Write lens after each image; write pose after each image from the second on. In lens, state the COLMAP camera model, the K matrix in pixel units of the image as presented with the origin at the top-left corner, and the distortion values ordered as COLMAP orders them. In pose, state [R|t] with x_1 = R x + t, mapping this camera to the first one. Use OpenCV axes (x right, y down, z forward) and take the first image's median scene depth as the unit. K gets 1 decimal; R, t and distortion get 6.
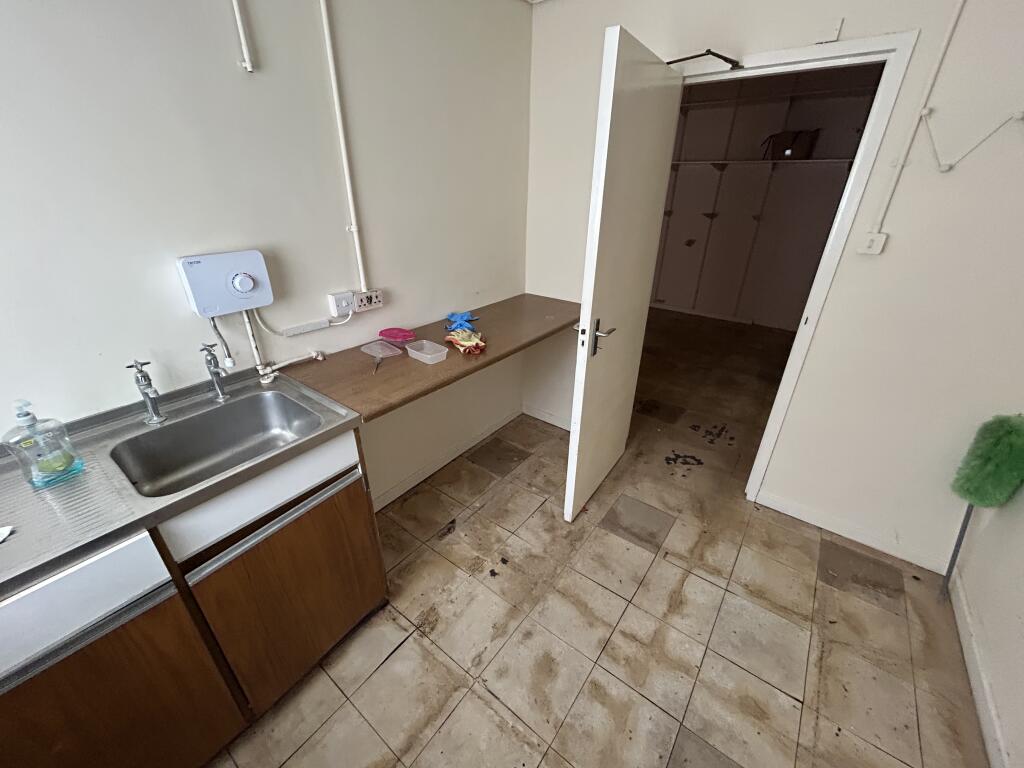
lens RADIAL K [[409.0, 0, 512.0], [0, 409.0, 384.0], [0, 0, 1]] dist [0.000356, 0.000023]
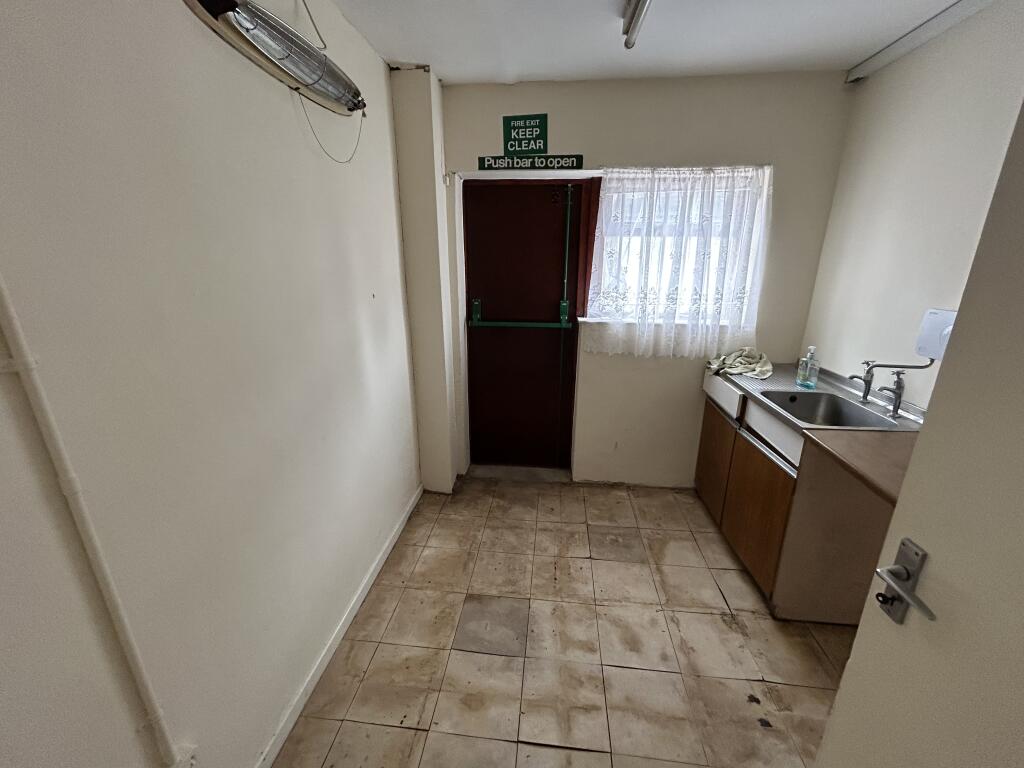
lens RADIAL K [[409.0, 0, 512.0], [0, 409.0, 384.0], [0, 0, 1]] dist [0.000356, 0.000023]
pose [[-0.855070, 0.146923, -0.497261, 0.802985], [-0.229991, 0.752044, 0.617685, -0.479035], [0.464714, 0.642529, -0.609259, 1.020265]]
